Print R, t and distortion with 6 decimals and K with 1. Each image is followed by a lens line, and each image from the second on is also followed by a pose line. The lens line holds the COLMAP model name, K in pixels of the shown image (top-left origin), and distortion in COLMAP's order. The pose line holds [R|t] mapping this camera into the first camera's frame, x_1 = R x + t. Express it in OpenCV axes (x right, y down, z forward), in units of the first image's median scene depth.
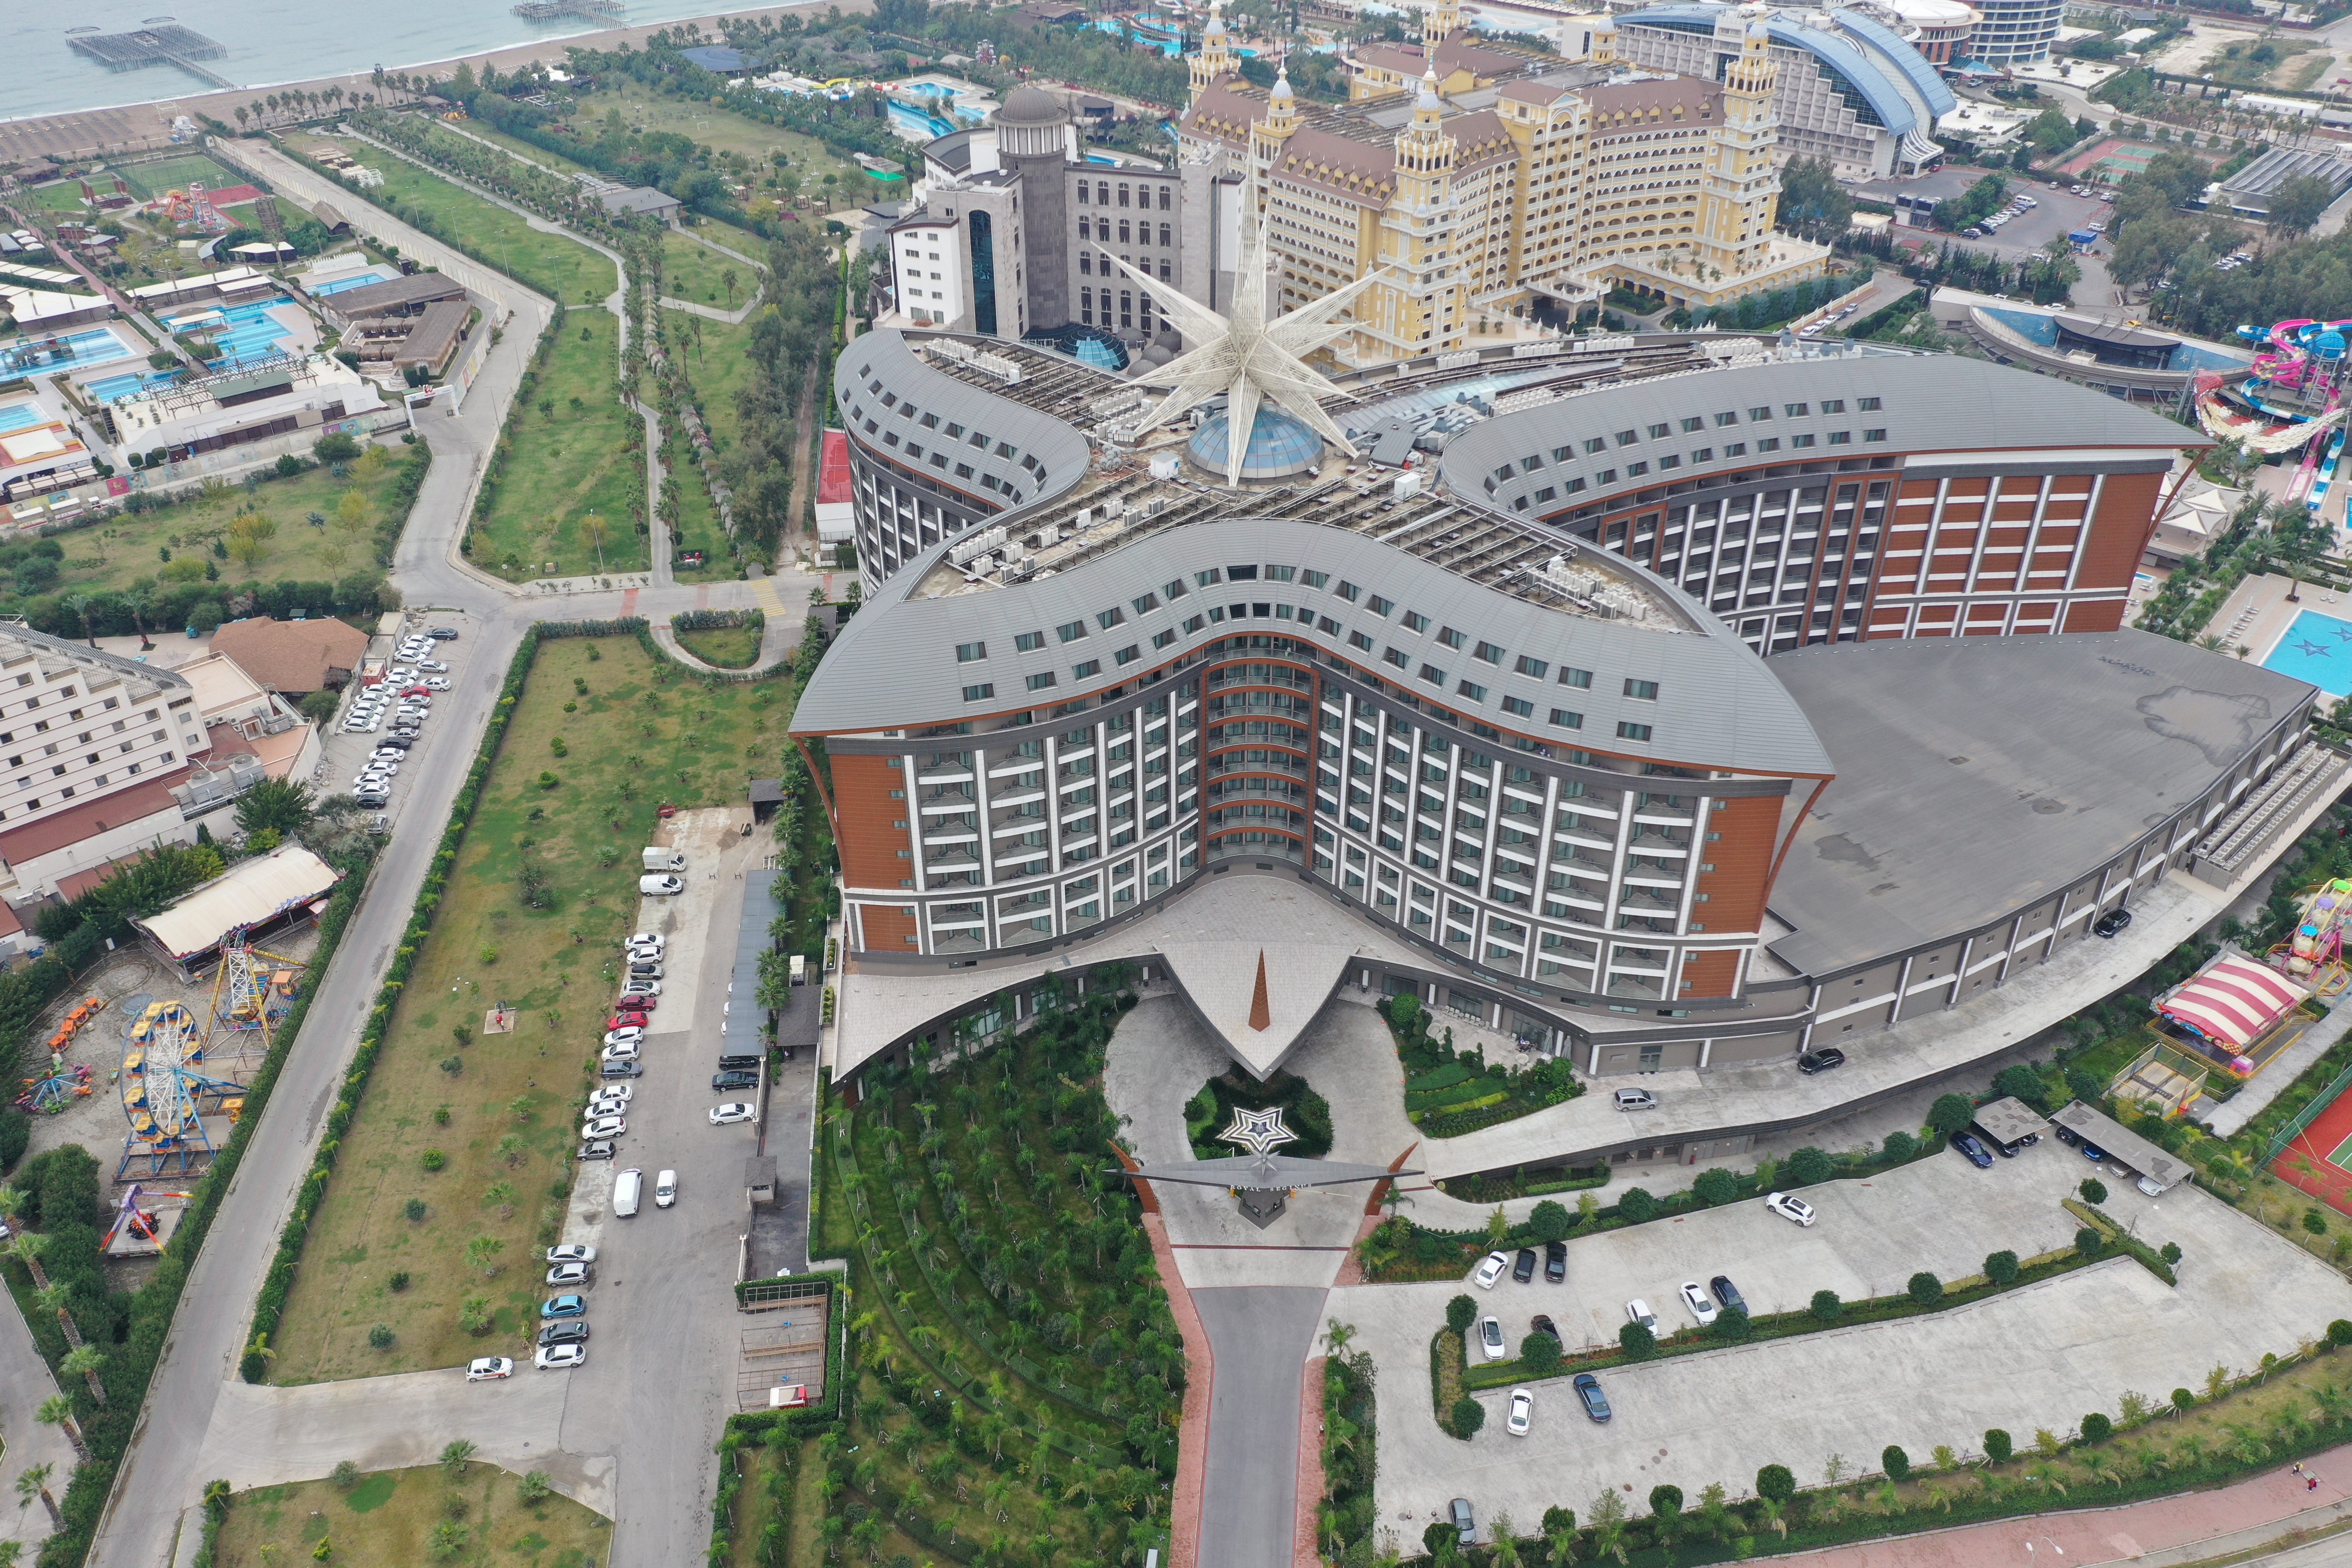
lens RADIAL K [[1856.4, 0, 1173.3], [0, 1856.4, 781.7], [0, 0, 1]] dist [-0.002663, -0.000261]
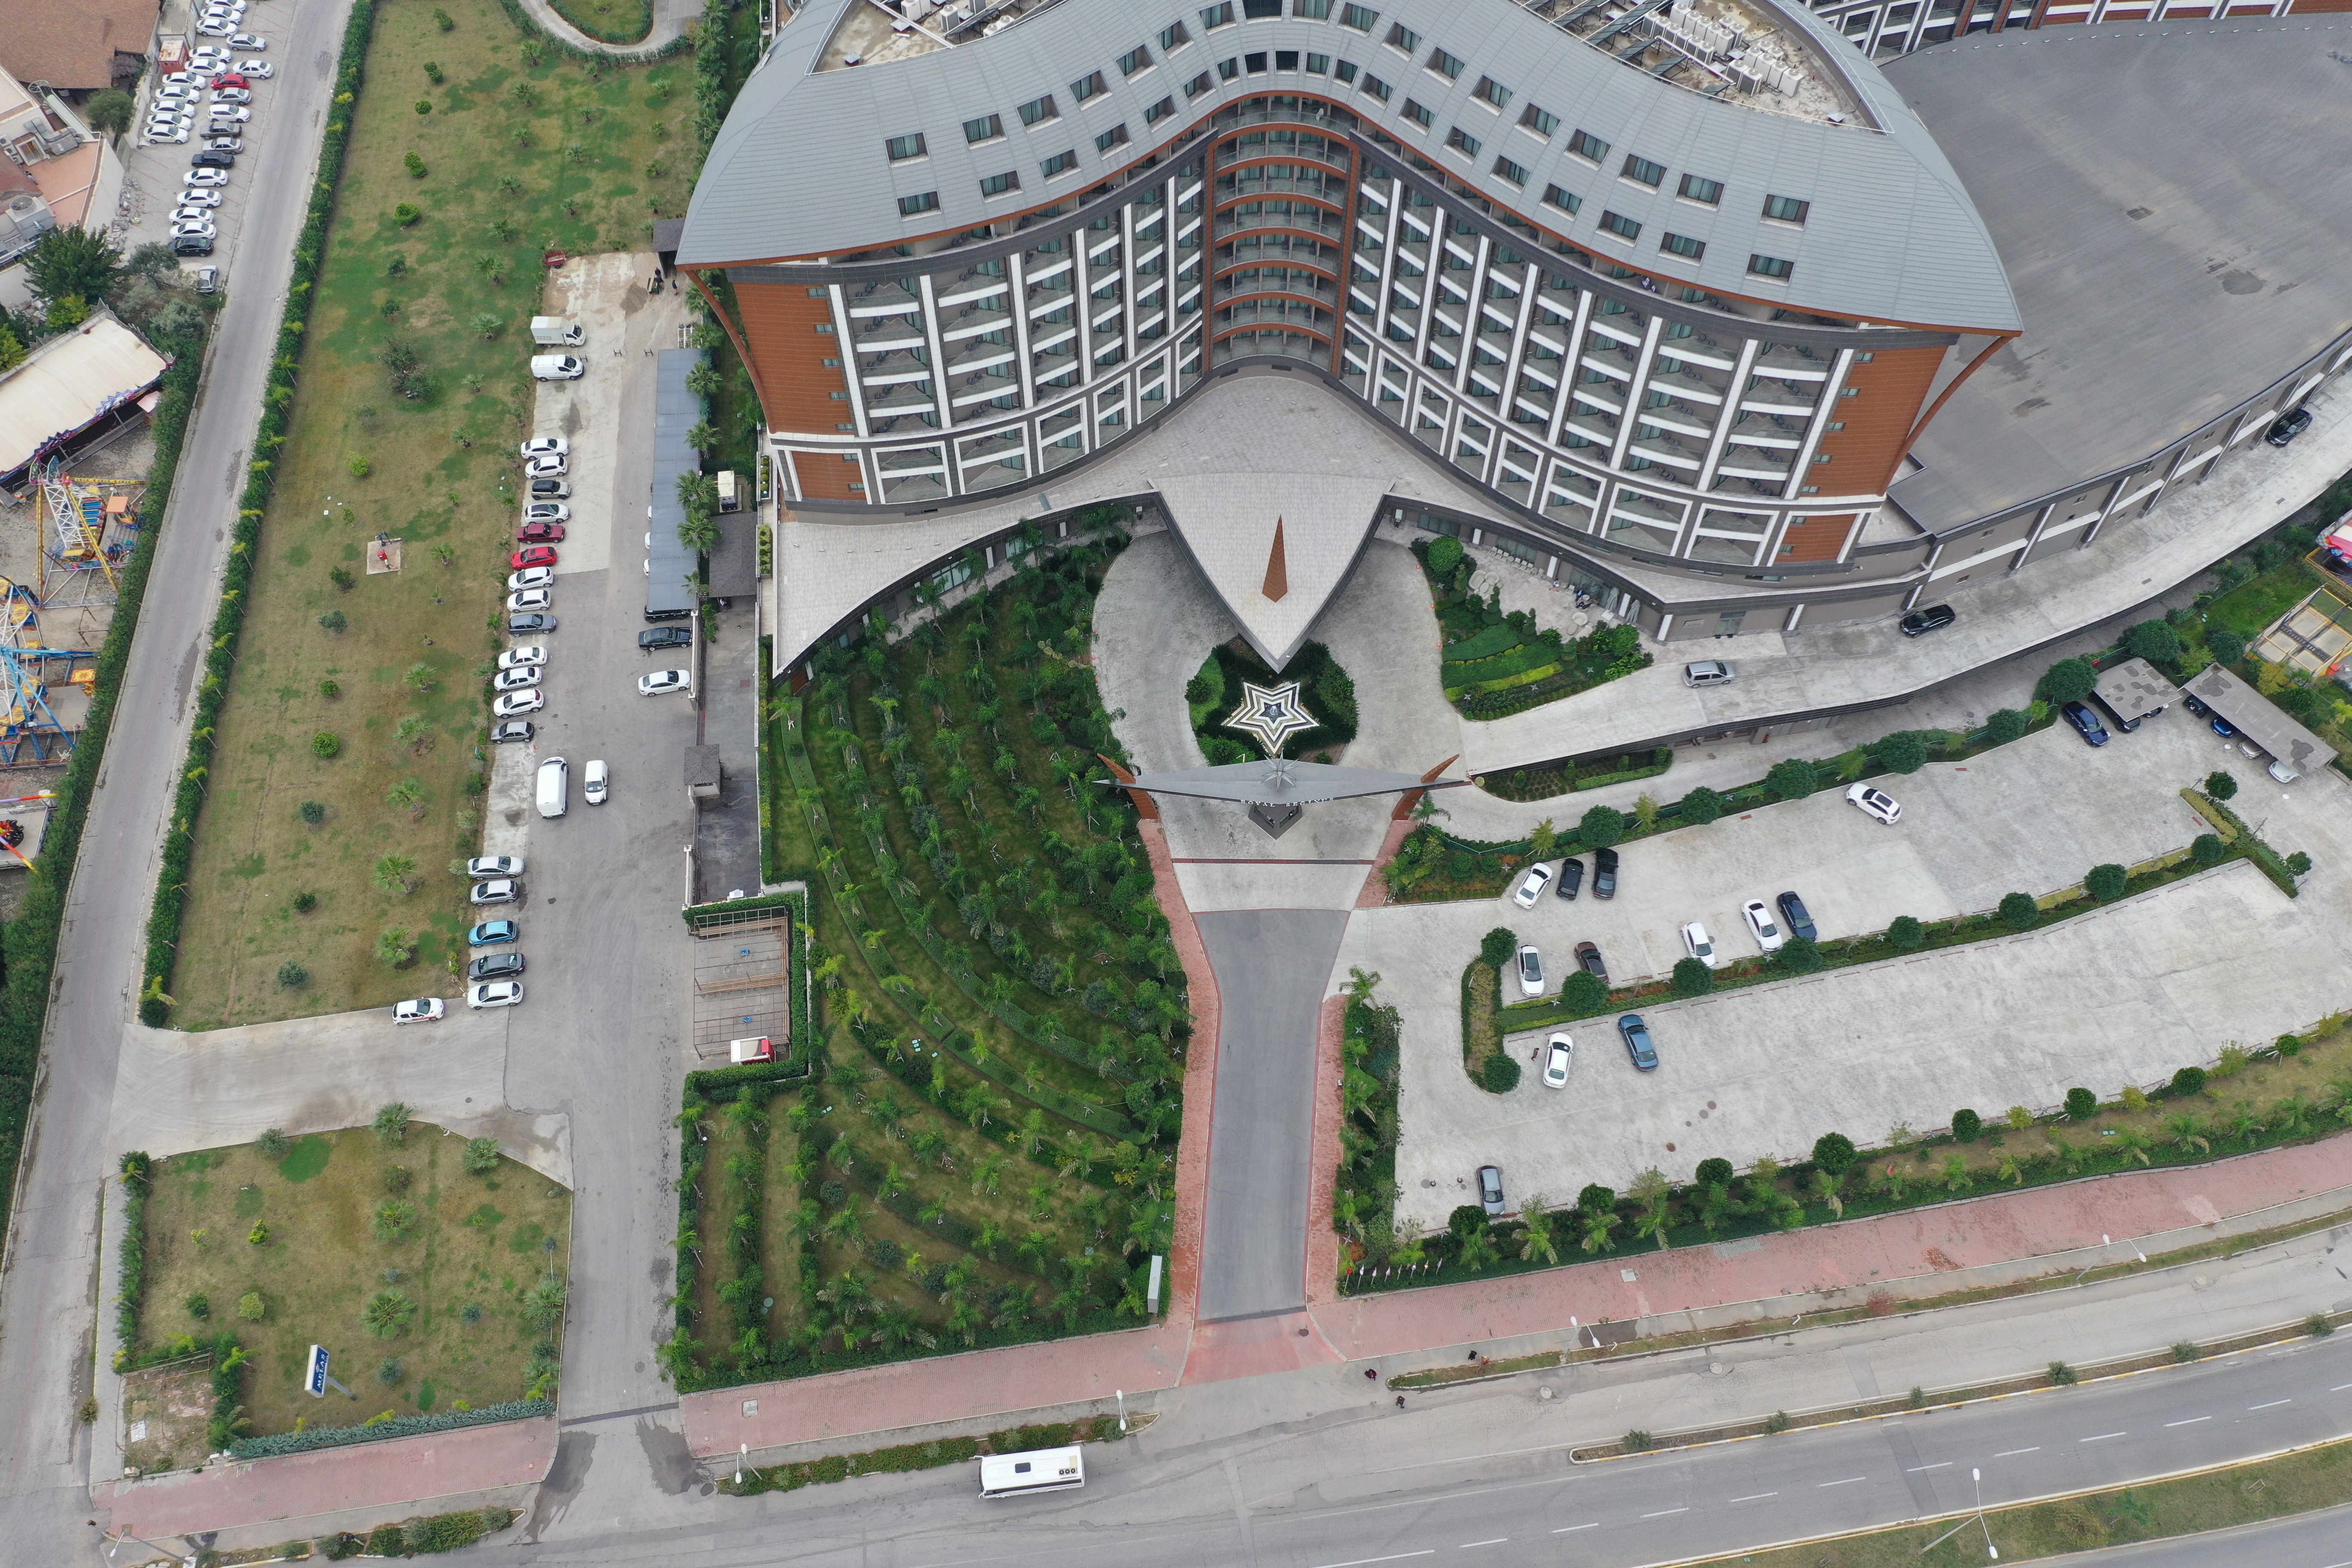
lens RADIAL K [[1861.7, 0, 1172.2], [0, 1861.7, 786.7], [0, 0, 1]] dist [-0.003941, 0.006398]
pose [[0.999973, -0.005417, 0.004994, -0.004713], [0.002974, 0.916896, 0.399115, -0.116098], [-0.006741, -0.399089, 0.916887, 0.171327]]
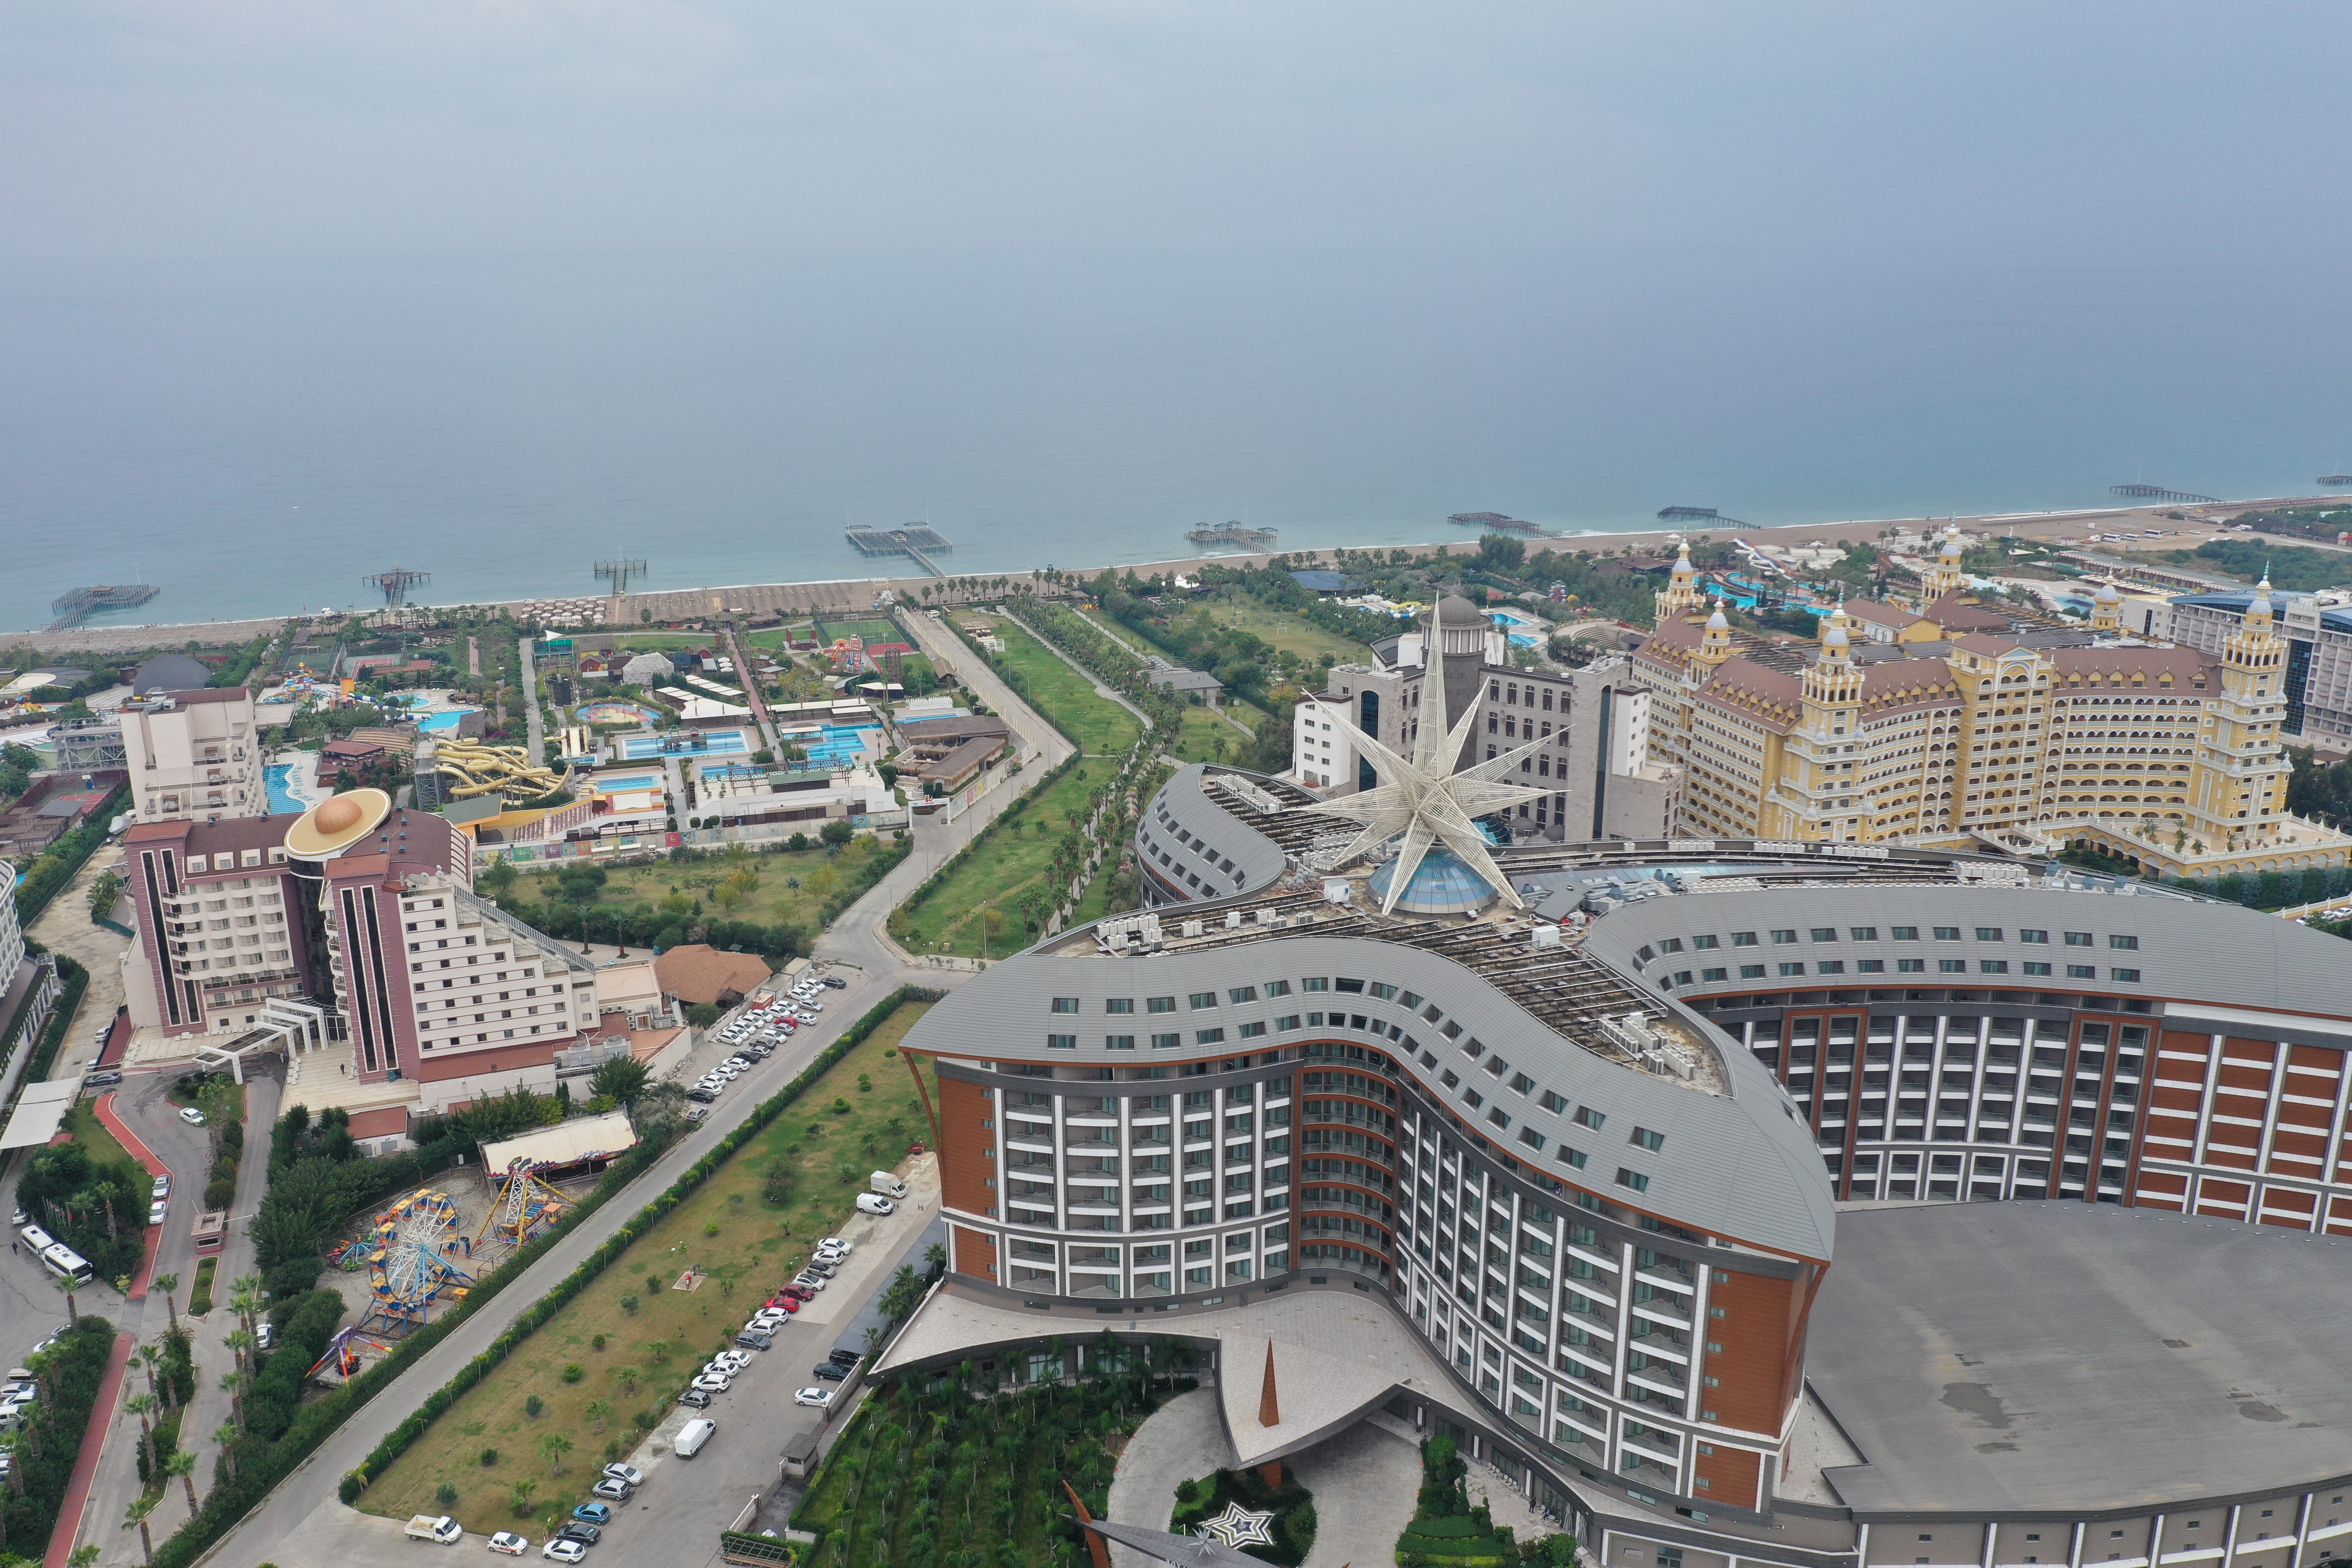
lens RADIAL K [[1856.4, 0, 1173.3], [0, 1856.4, 781.7], [0, 0, 1]] dist [-0.002663, -0.000261]
pose [[0.922235, 0.109303, -0.370857, 0.305813], [-0.208884, 0.948025, -0.240034, 0.049914], [0.325345, 0.298834, 0.897134, -0.021099]]
